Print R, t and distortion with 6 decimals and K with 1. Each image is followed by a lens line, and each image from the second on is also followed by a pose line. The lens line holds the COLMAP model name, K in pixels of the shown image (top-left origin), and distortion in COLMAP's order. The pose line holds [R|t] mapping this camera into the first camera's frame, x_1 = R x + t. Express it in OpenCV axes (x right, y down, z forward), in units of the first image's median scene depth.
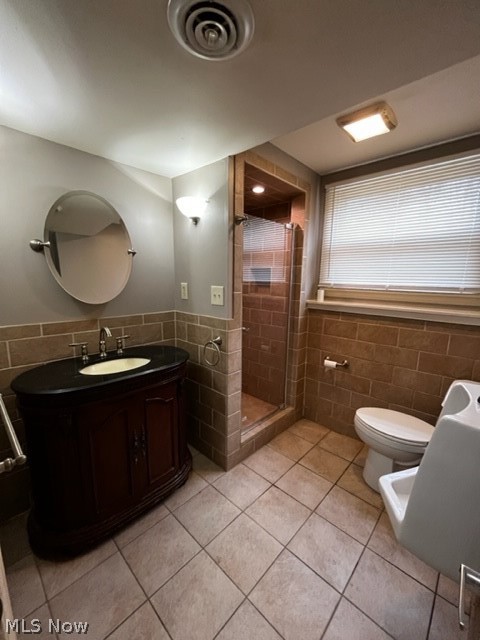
lens RADIAL K [[260.9, 0, 240.1], [0, 260.9, 320.6], [0, 0, 1]] dist [-0.004251, -0.000727]
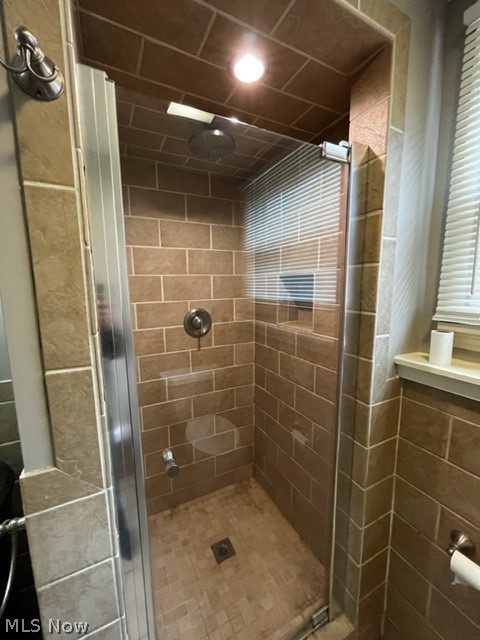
lens RADIAL K [[260.9, 0, 240.3], [0, 260.9, 320.2], [0, 0, 1]] dist [-0.004251, -0.000727]
pose [[0.942291, 0.025196, -0.333846, 0.180124], [-0.035950, 0.999013, -0.026073, -0.119339], [0.332859, 0.036570, 0.942267, 0.612159]]
